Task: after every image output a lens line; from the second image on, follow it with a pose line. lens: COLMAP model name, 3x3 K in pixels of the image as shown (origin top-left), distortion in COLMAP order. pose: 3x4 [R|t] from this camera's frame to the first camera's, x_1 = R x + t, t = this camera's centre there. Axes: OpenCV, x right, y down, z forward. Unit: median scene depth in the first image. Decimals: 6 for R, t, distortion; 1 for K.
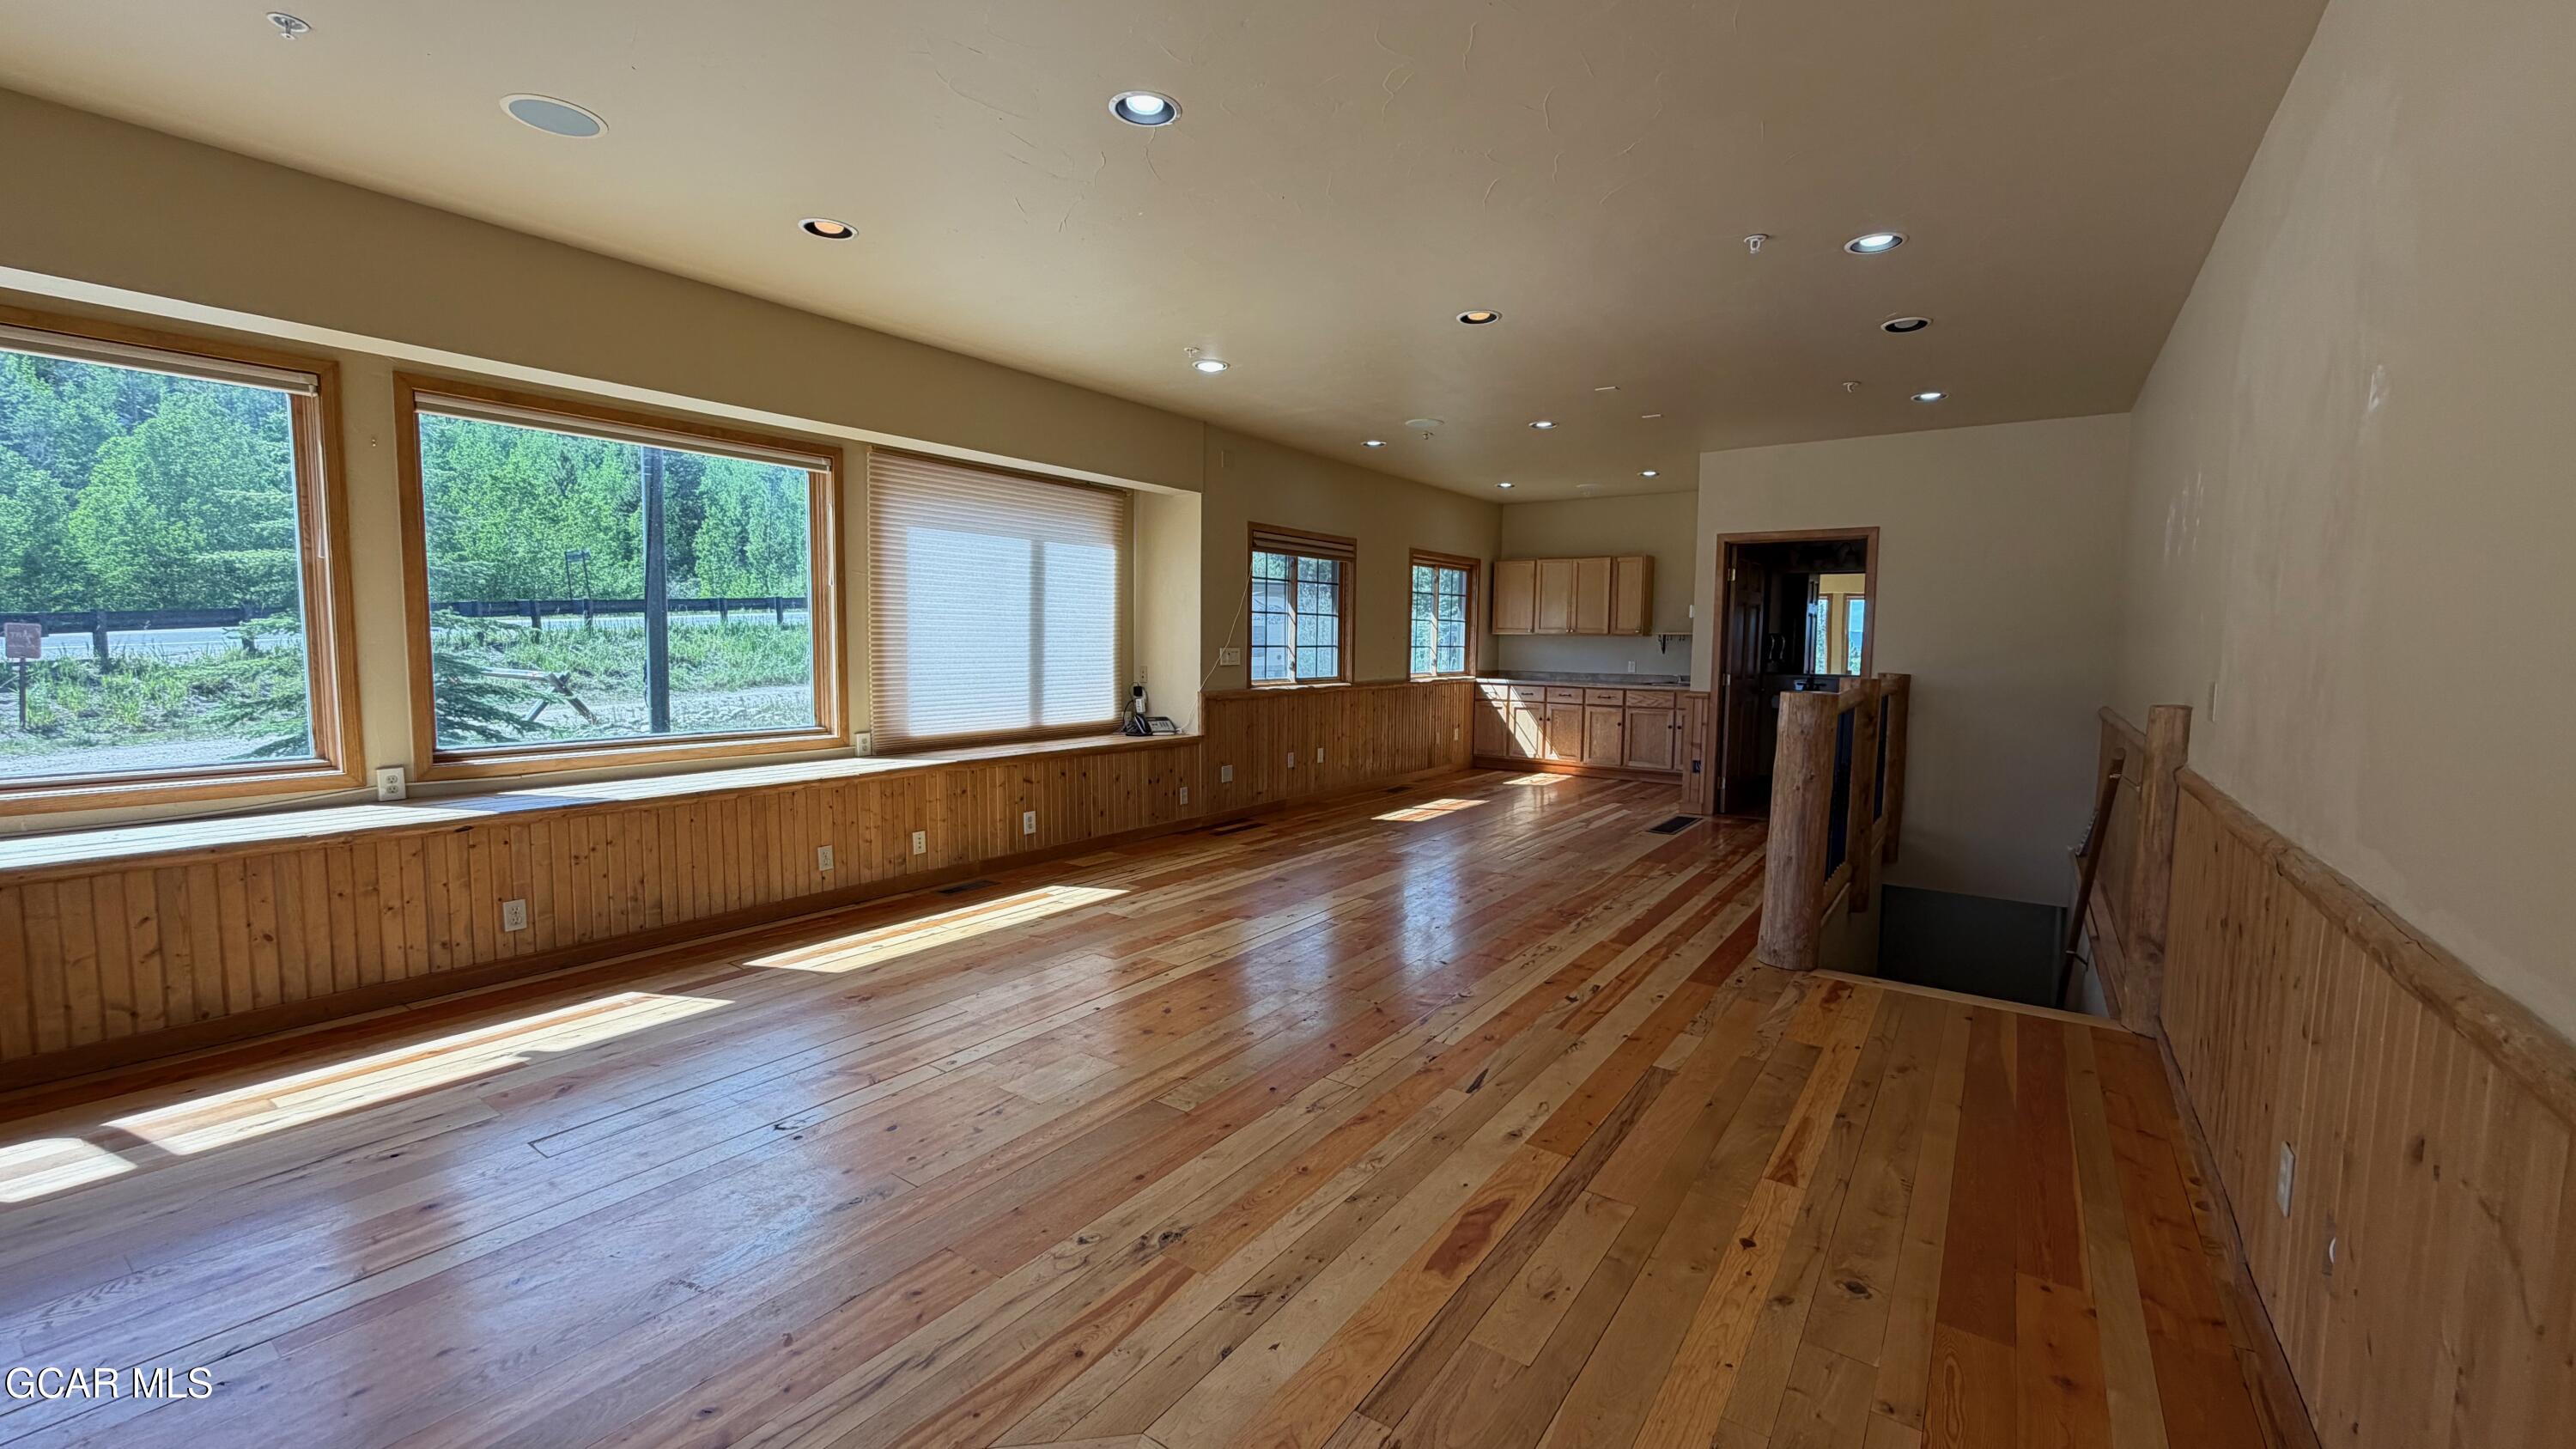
lens RADIAL K [[1030.1, 0, 1263.3], [0, 1030.1, 707.7], [0, 0, 1]] dist [0.002802, 0.001055]
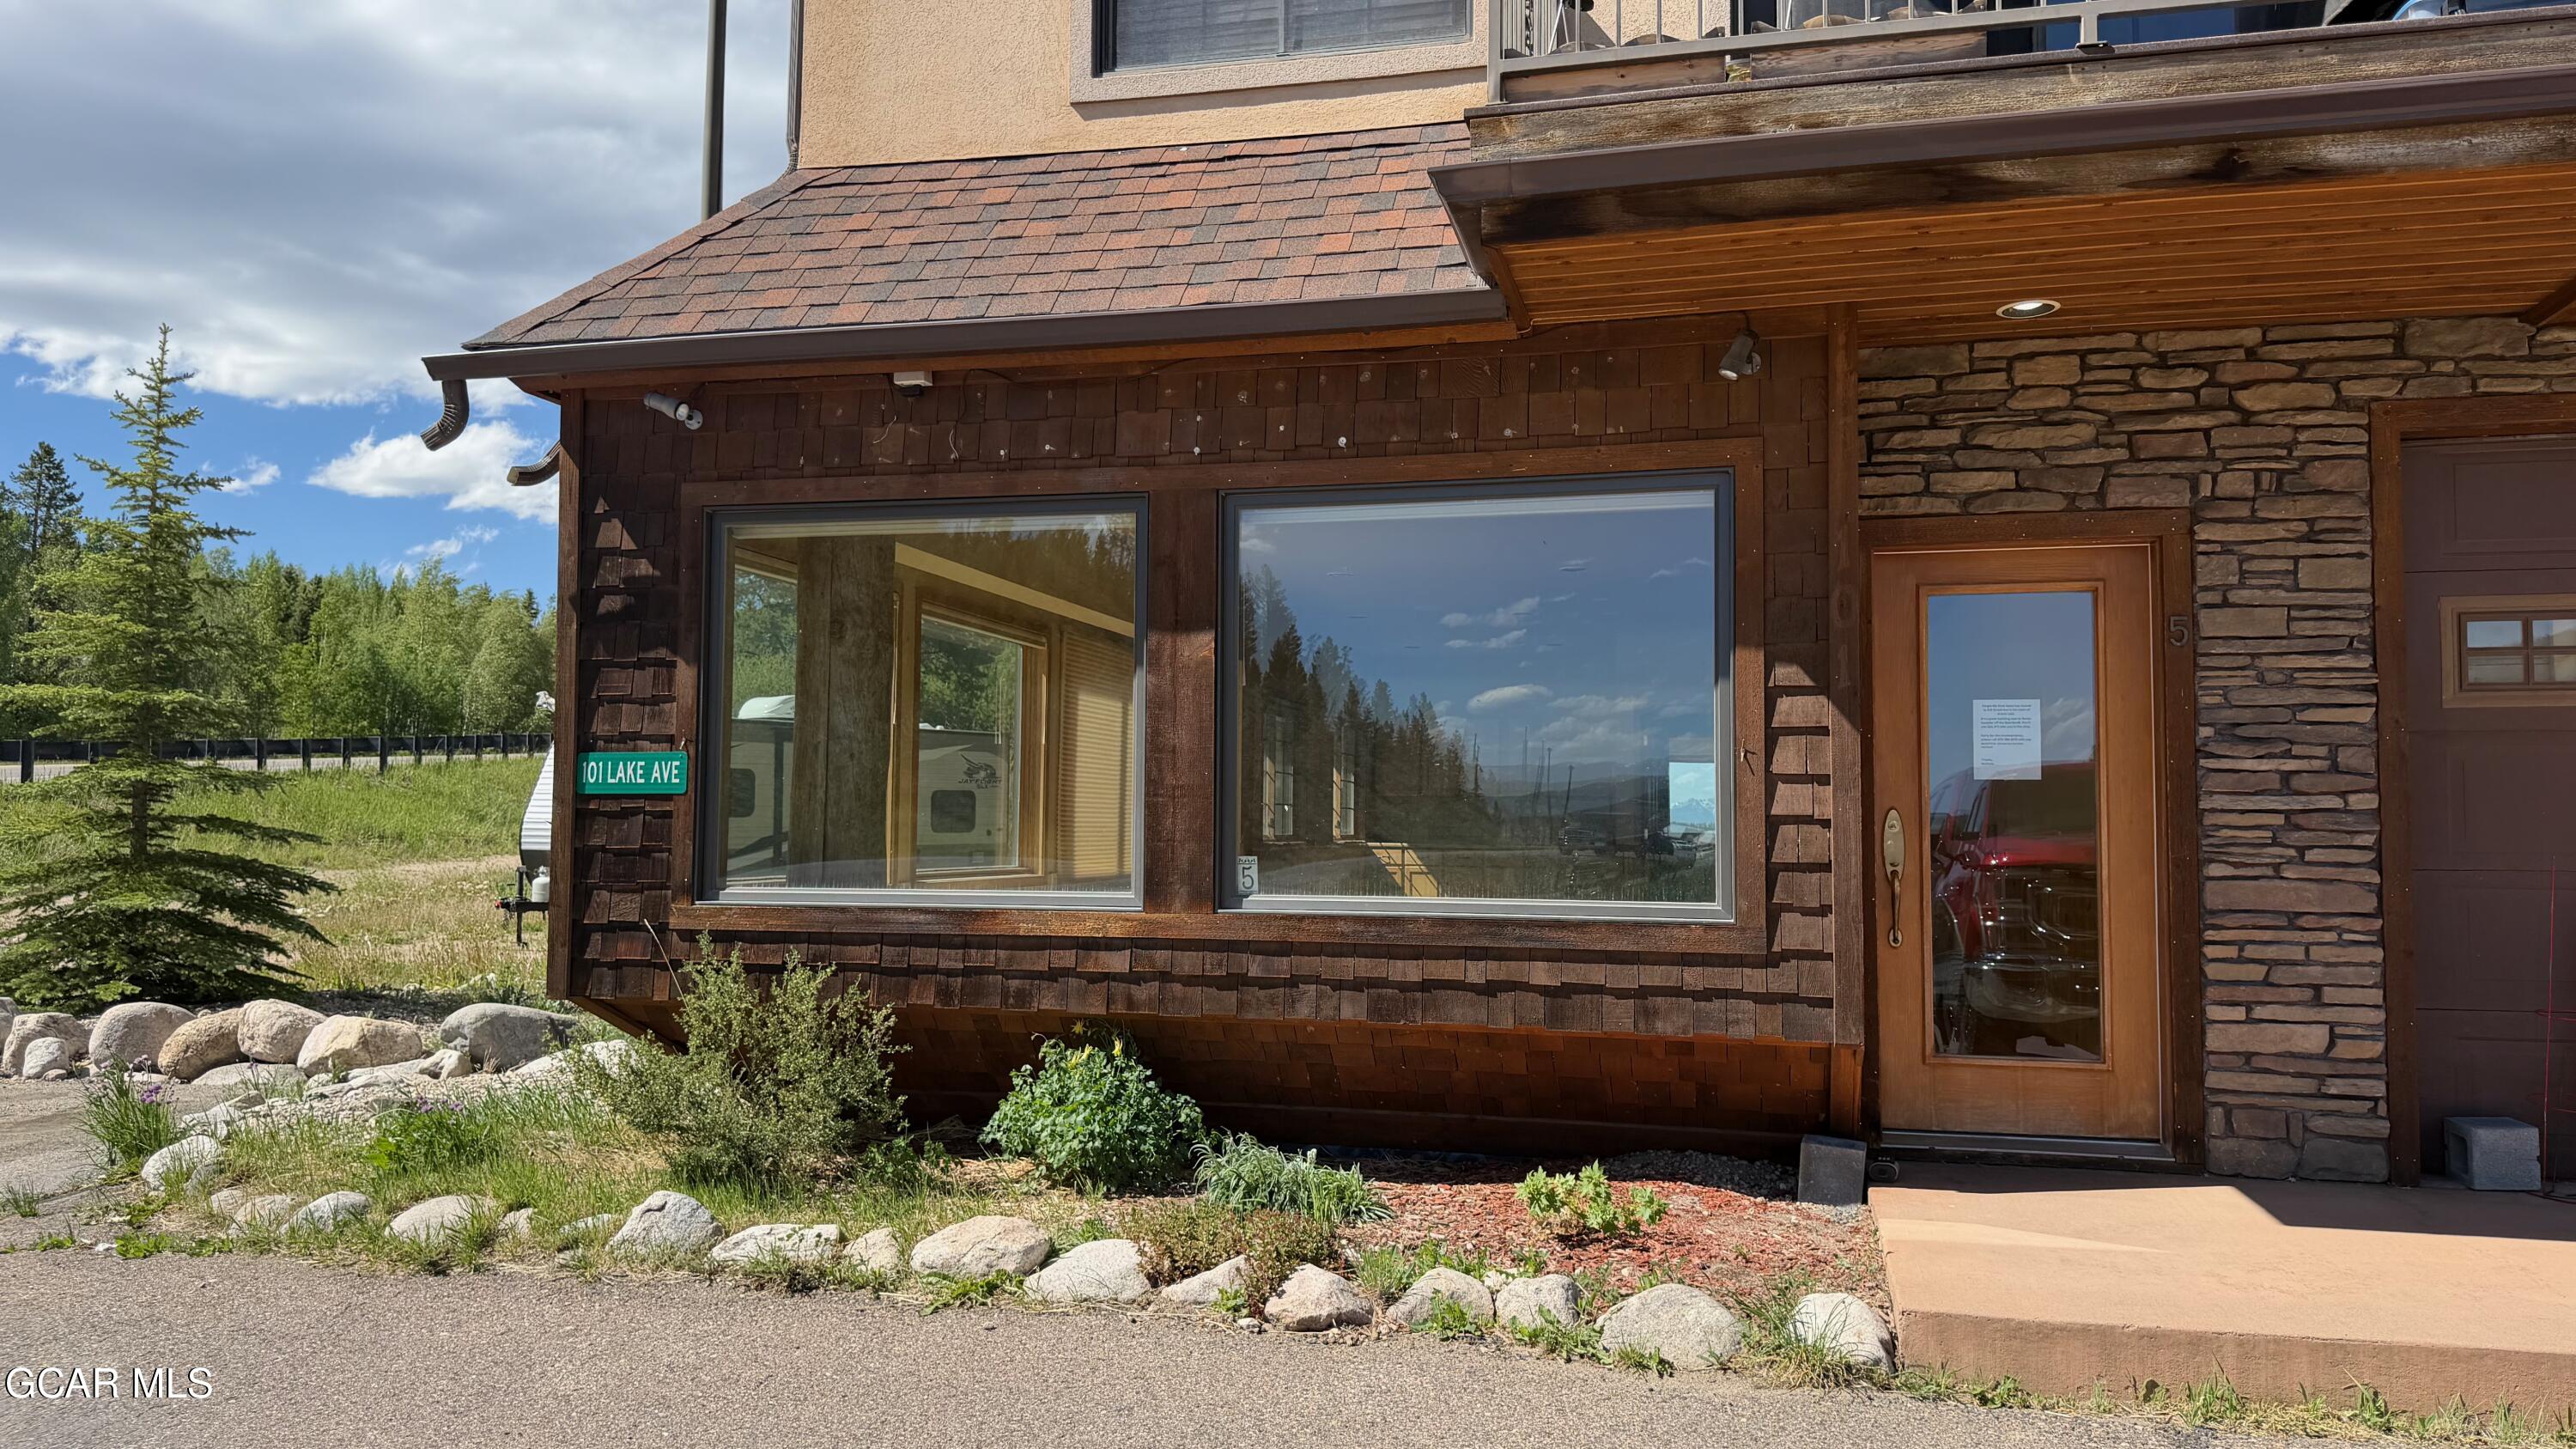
lens RADIAL K [[1824.8, 0, 1284.0], [0, 1824.8, 721.9], [0, 0, 1]] dist [0.059340, -0.071549]
pose [[0.916311, 0.017618, 0.400079, -1.075103], [0.028181, 0.993719, -0.108302, 0.083957], [-0.399474, 0.110513, 0.910059, -0.940037]]
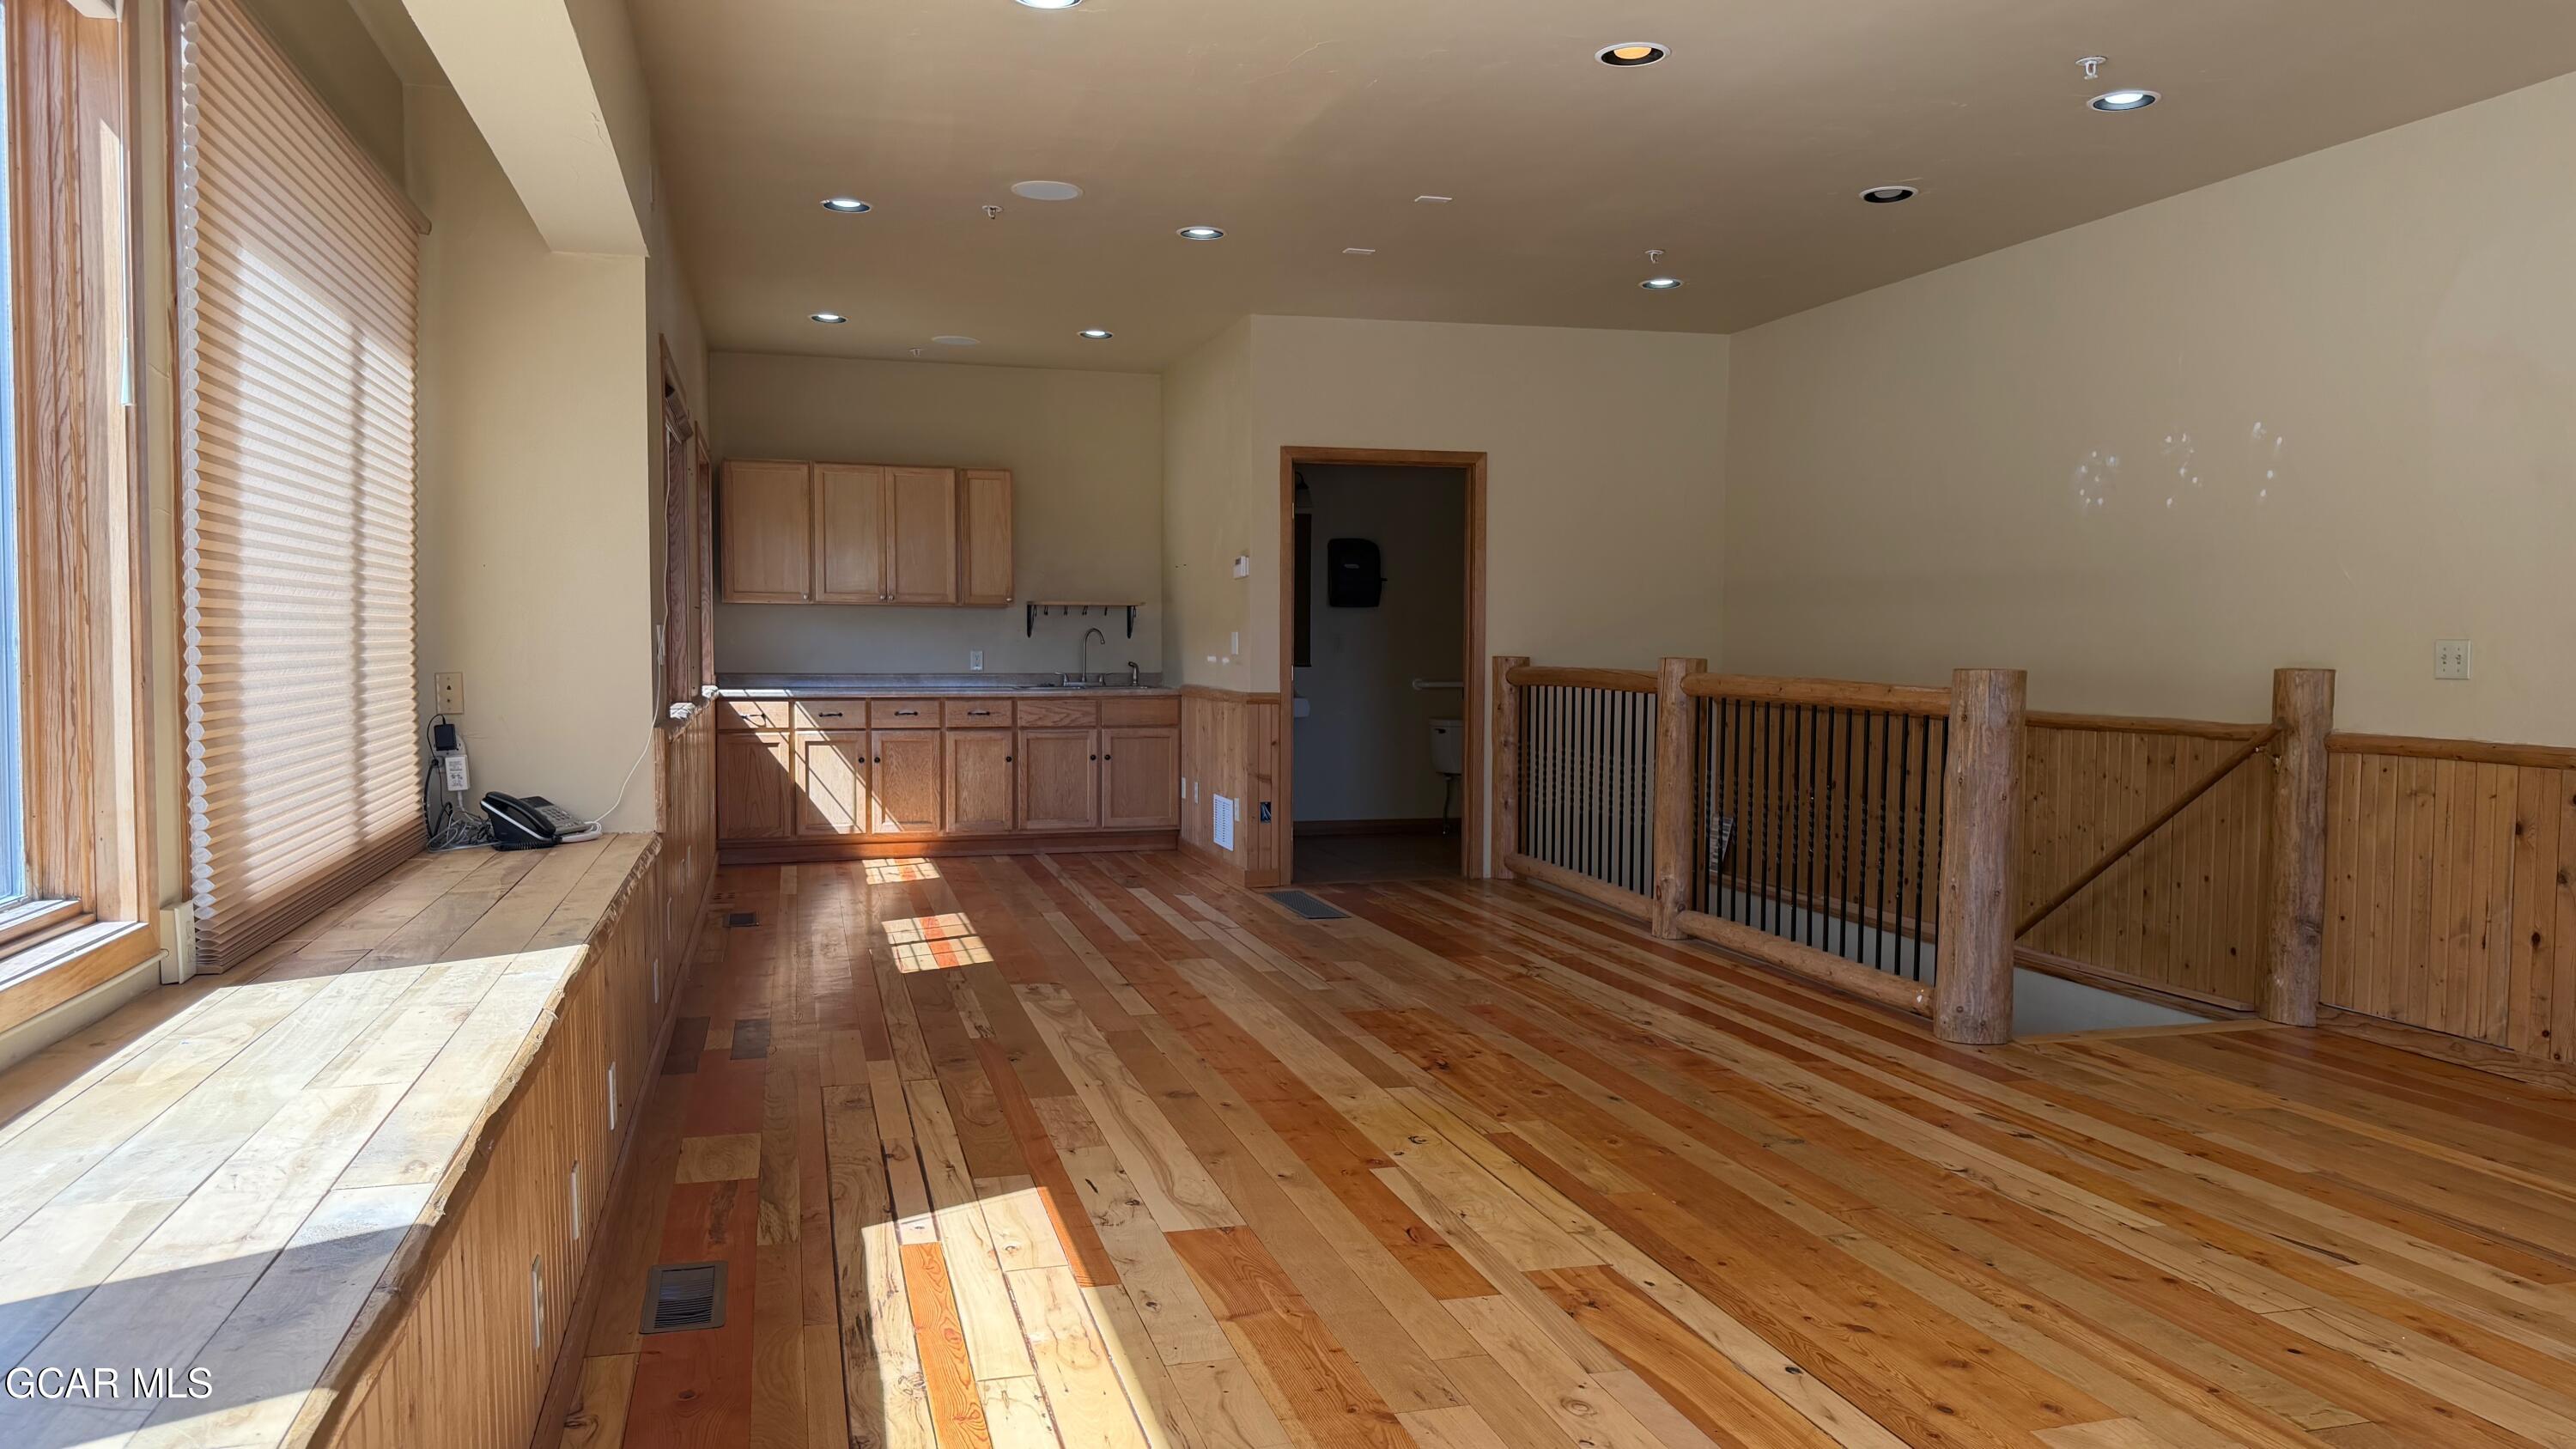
lens RADIAL K [[1824.8, 0, 1275.3], [0, 1824.8, 736.0], [0, 0, 1]] dist [0.059340, -0.071549]
pose [[0.621878, -0.052695, 0.781339, -0.706958], [0.056245, 0.998162, 0.022551, -0.022292], [-0.781091, 0.029922, 0.623699, 0.481067]]
